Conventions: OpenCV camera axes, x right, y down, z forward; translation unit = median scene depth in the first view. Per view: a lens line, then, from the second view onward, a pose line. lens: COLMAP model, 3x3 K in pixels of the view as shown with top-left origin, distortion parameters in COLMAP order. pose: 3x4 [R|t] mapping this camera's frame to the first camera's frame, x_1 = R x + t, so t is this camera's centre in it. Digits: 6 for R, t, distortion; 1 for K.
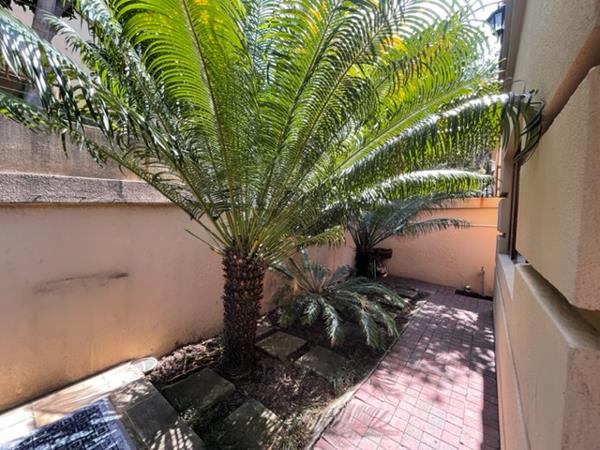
lens RADIAL K [[242.5, 0, 297.8], [0, 242.5, 225.3], [0, 0, 1]] dist [-0.003135, -0.000442]
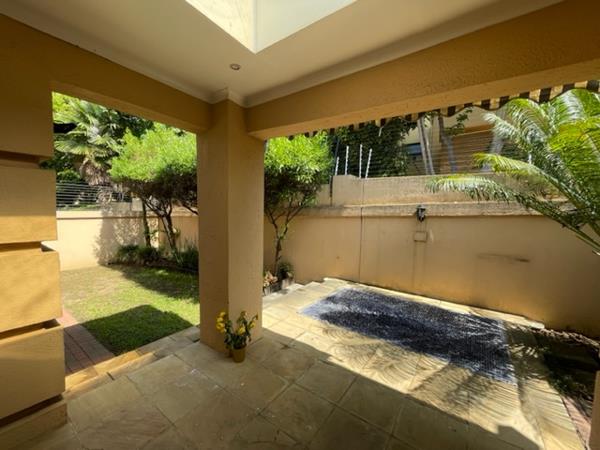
lens RADIAL K [[242.5, 0, 298.1], [0, 242.5, 226.5], [0, 0, 1]] dist [-0.003135, -0.000442]
pose [[0.043464, 0.038726, -0.998304, 0.939207], [-0.074414, 0.996598, 0.035420, 0.046614], [0.996280, 0.072749, 0.046198, -0.679751]]
